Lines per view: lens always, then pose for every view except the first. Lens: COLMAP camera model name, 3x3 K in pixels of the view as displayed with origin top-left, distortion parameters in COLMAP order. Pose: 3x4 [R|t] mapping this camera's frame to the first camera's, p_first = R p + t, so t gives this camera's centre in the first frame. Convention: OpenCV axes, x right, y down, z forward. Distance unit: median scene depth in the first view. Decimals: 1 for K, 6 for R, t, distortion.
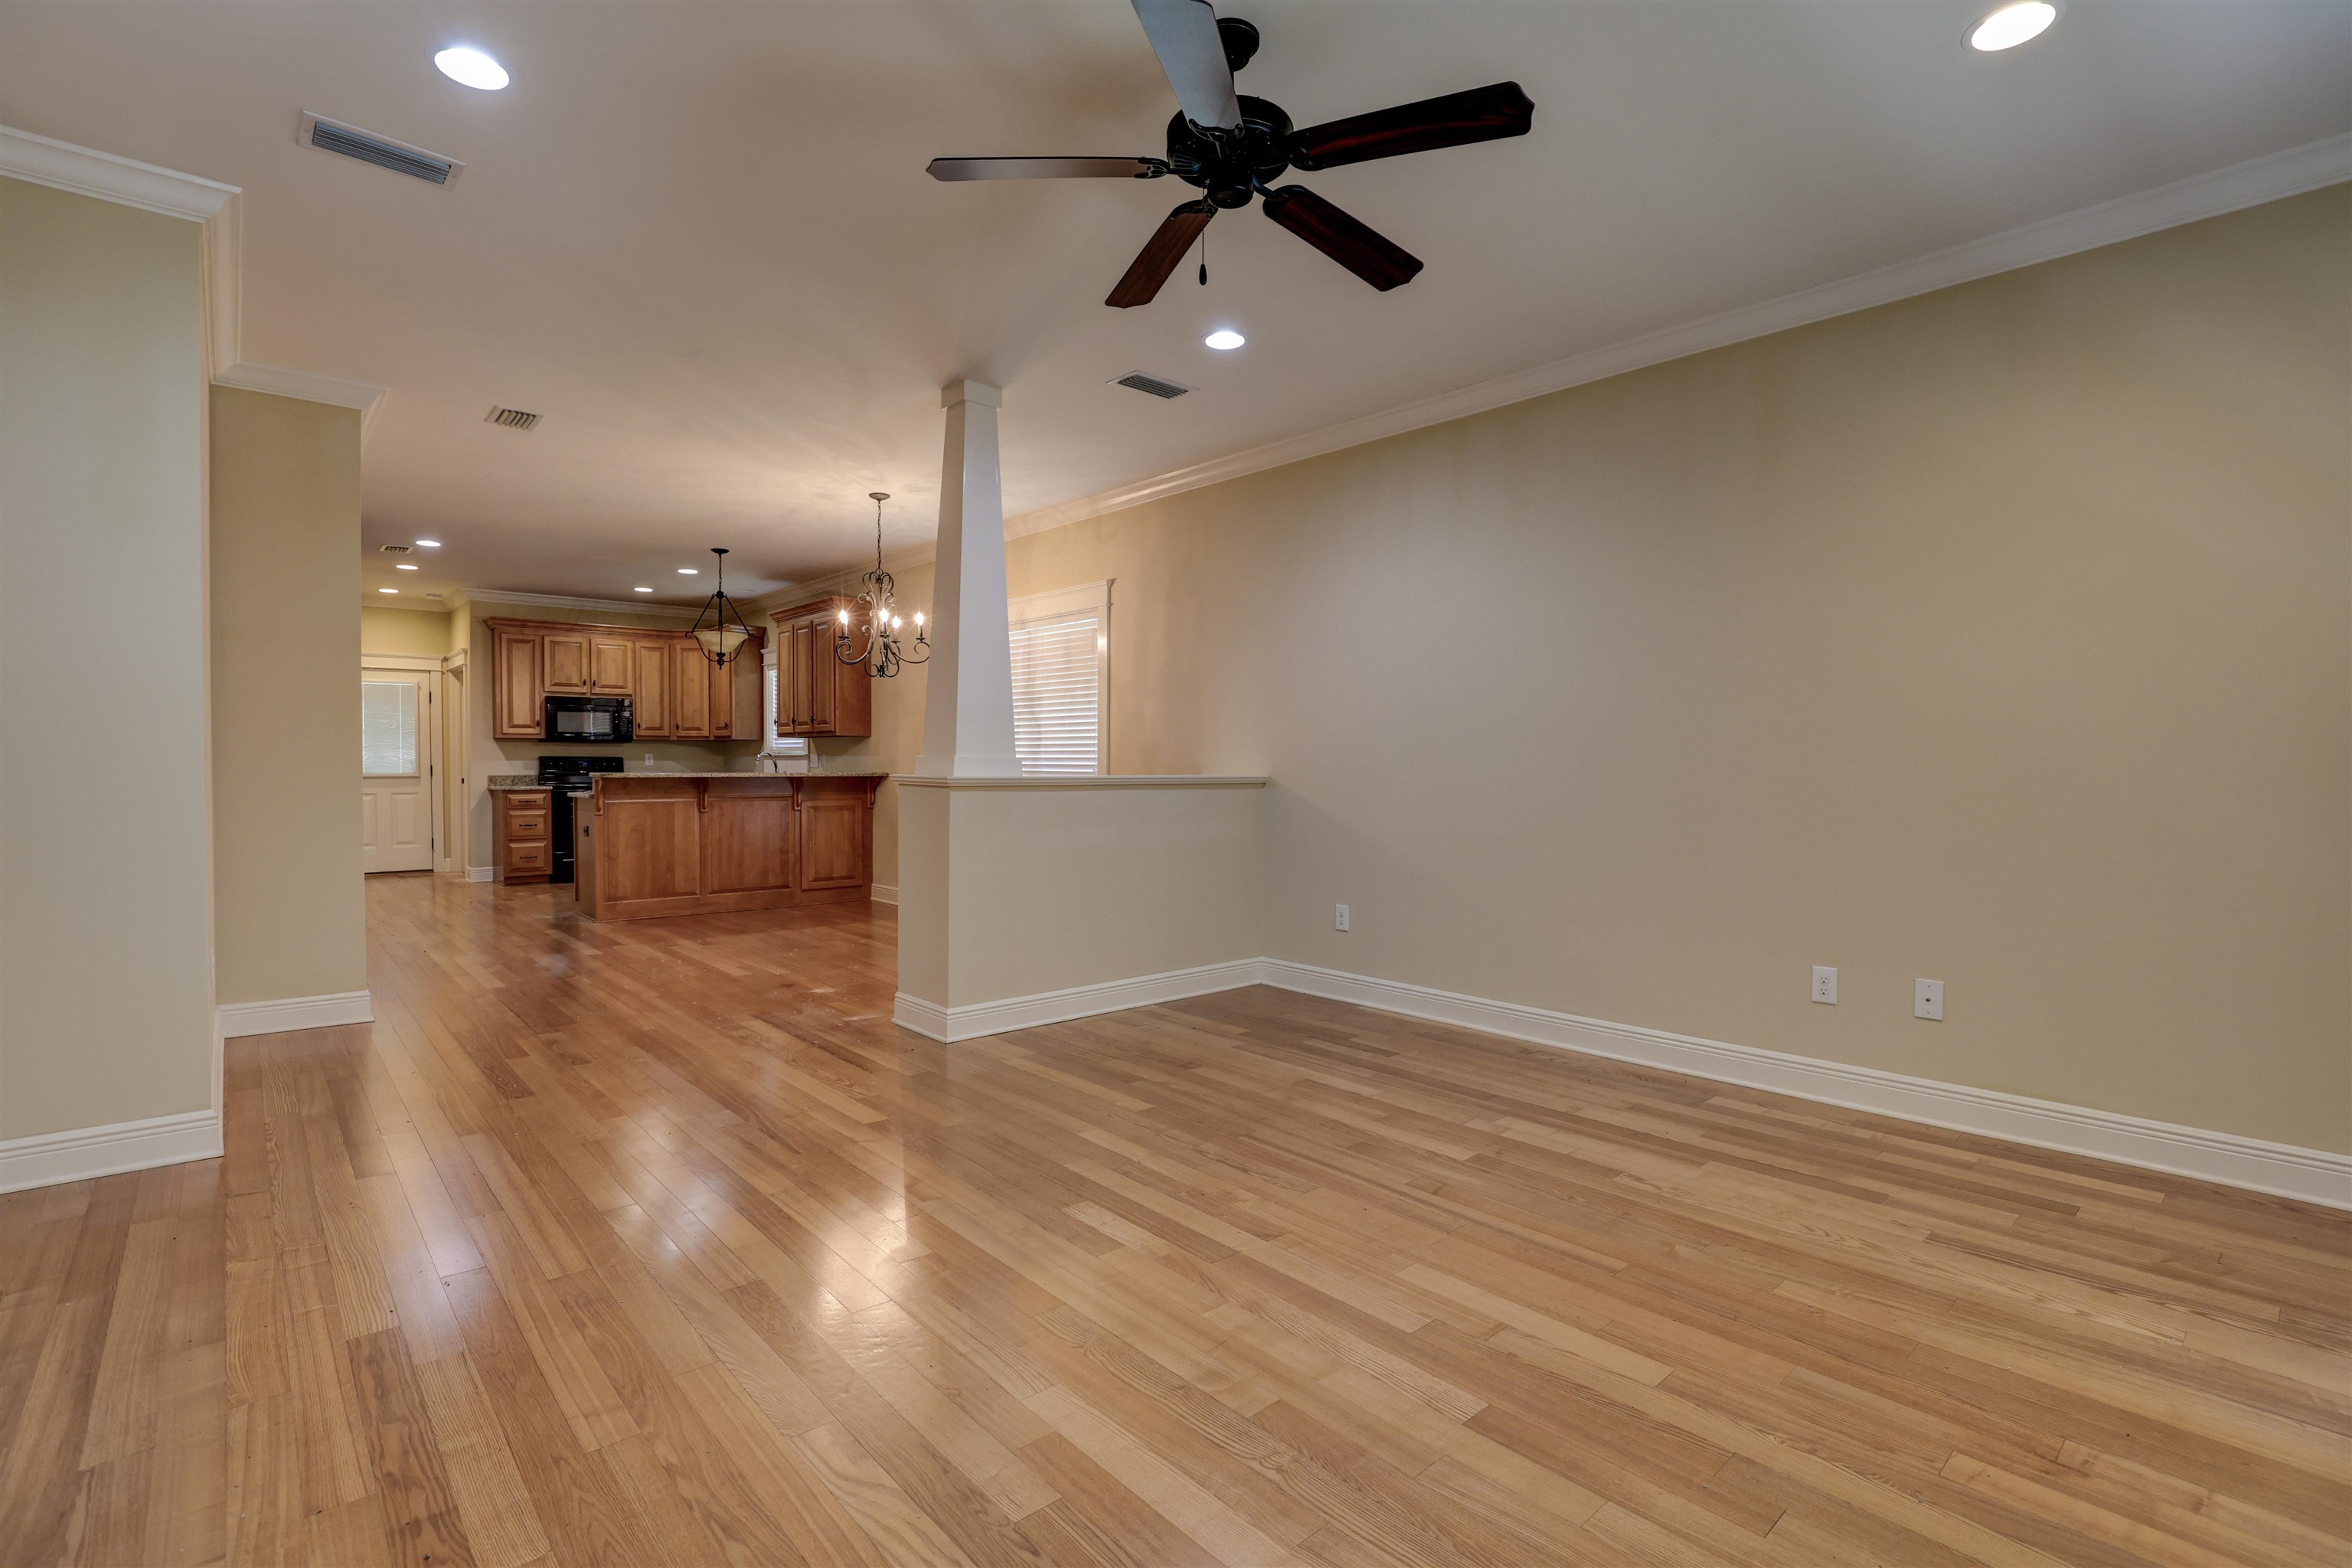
lens RADIAL K [[1082.9, 0, 1183.0], [0, 1082.9, 781.1], [0, 0, 1]] dist [-0.001379, -0.000101]
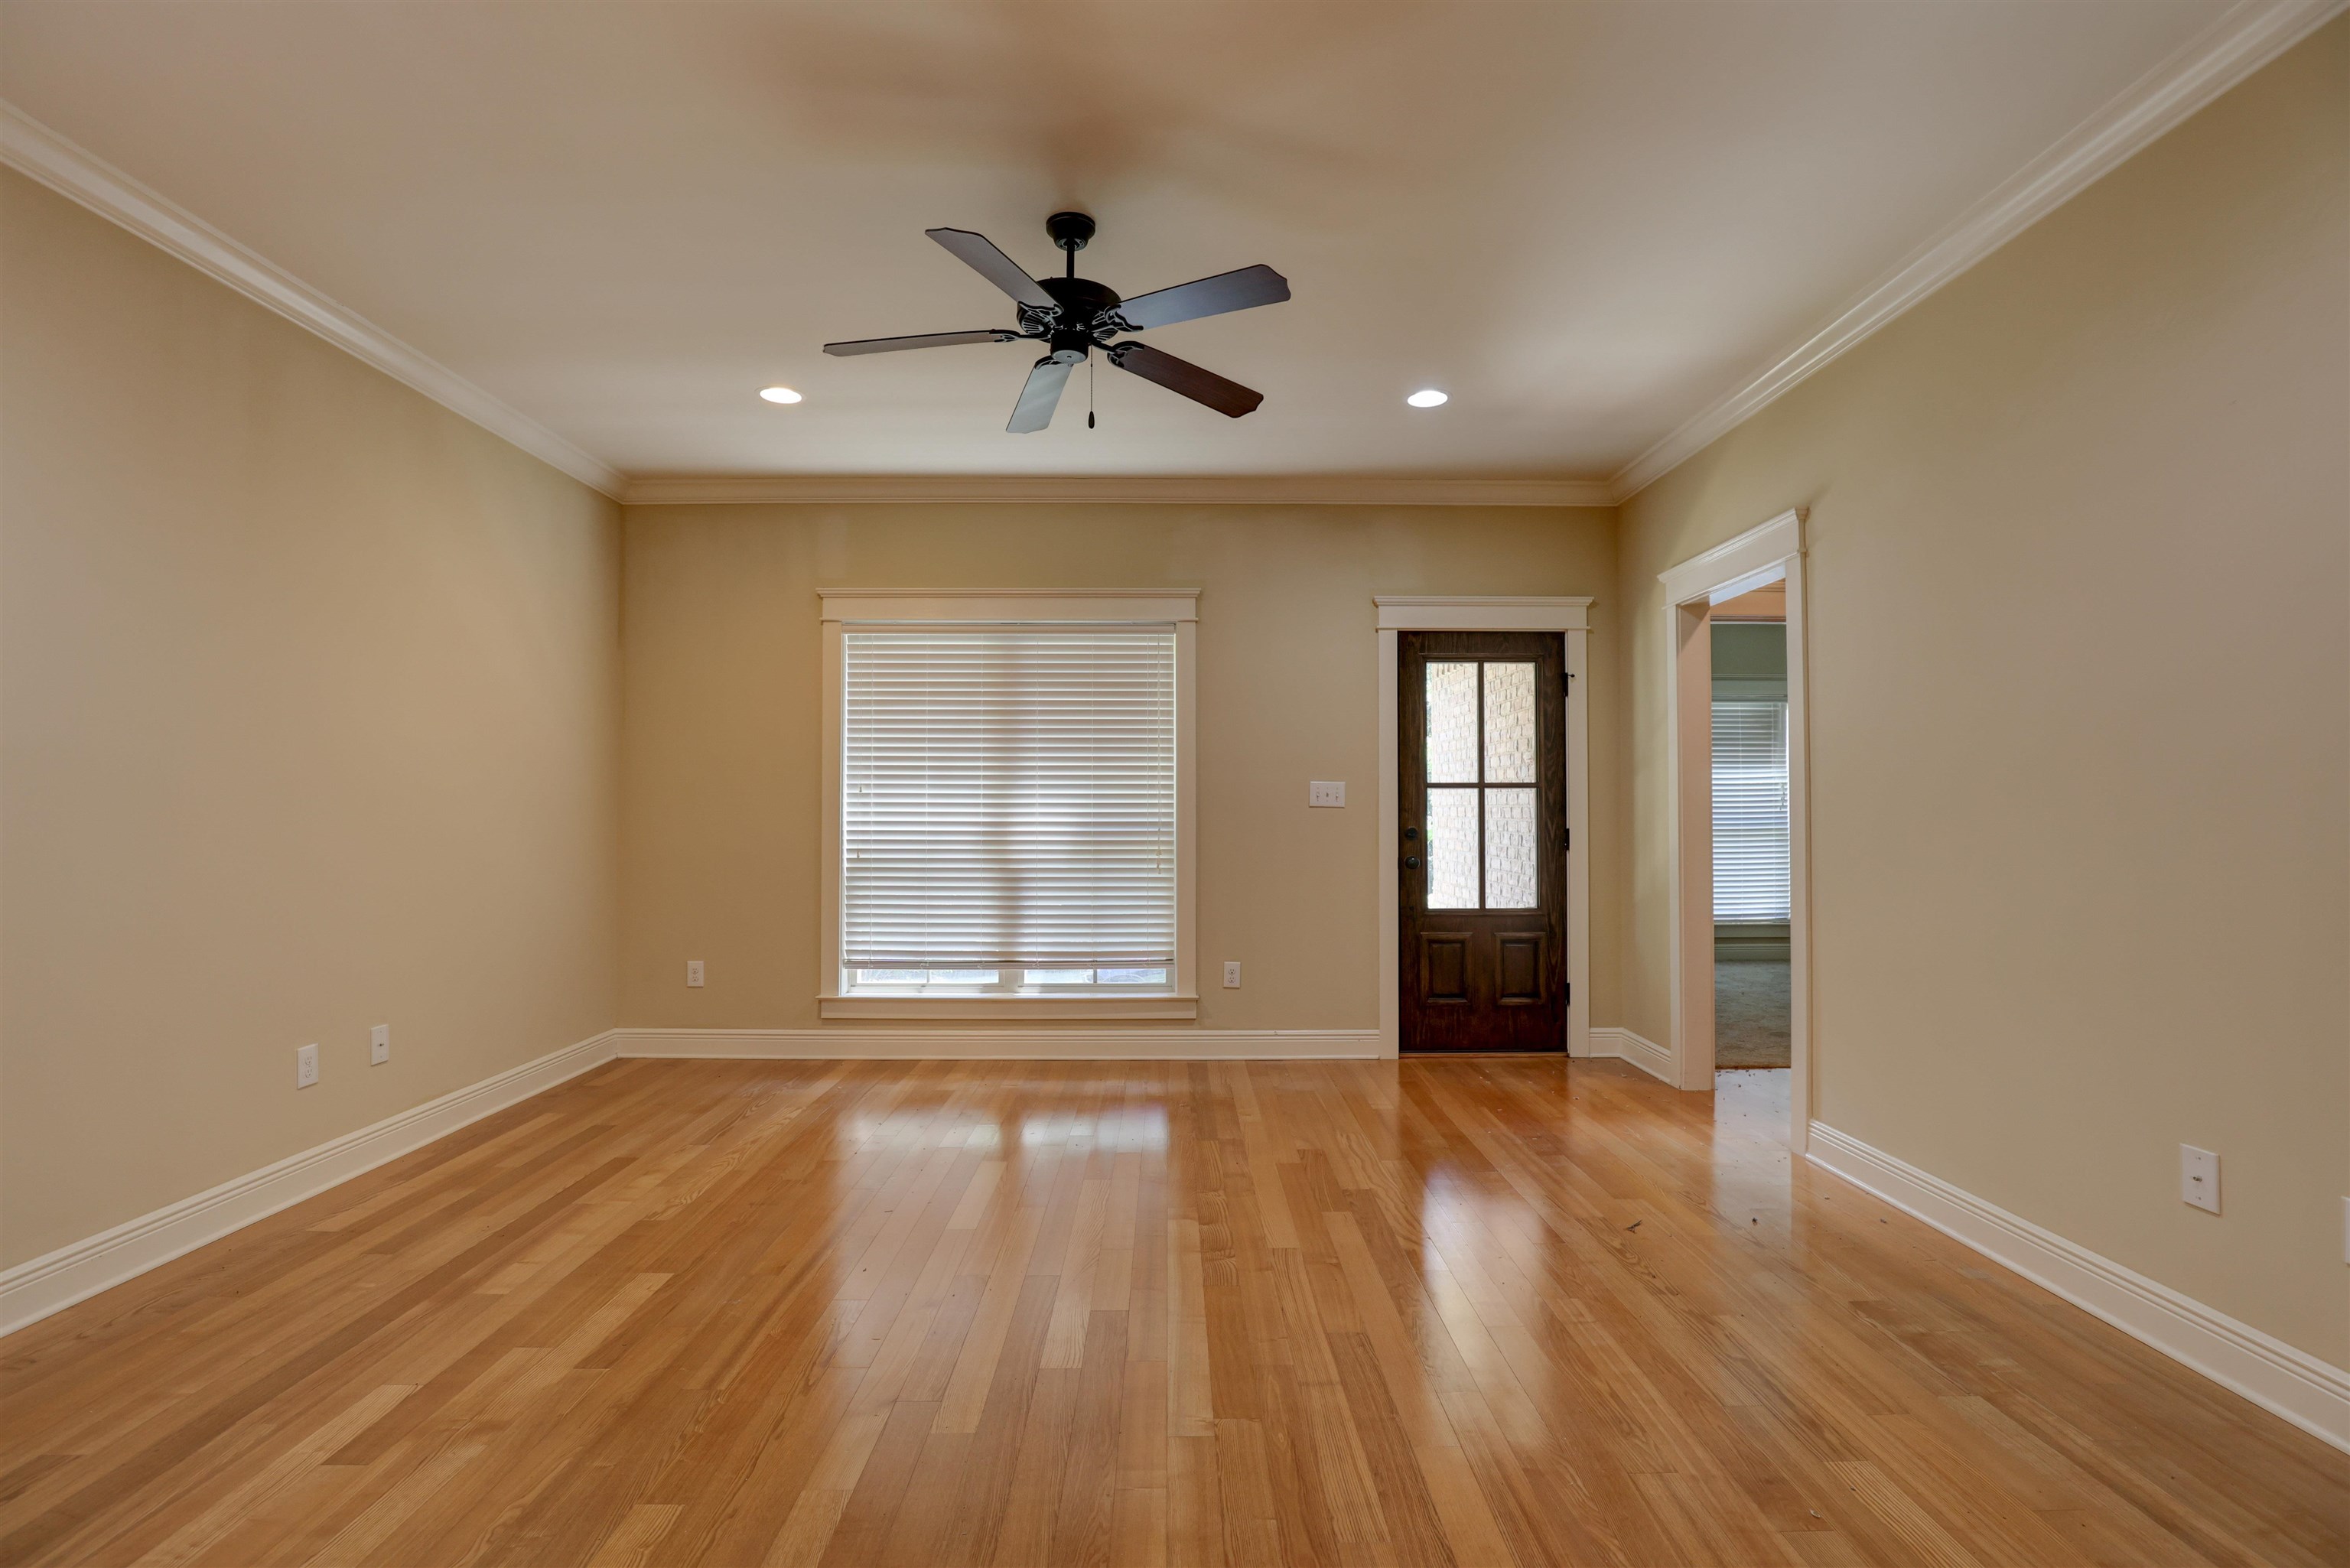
lens RADIAL K [[1081.9, 0, 1176.3], [0, 1081.9, 796.4], [0, 0, 1]] dist [-0.001379, -0.000101]
pose [[-0.756353, 0.011801, 0.654057, -0.588289], [0.007758, 0.999929, -0.009069, -0.022993], [-0.654118, -0.001785, -0.756391, 1.311048]]
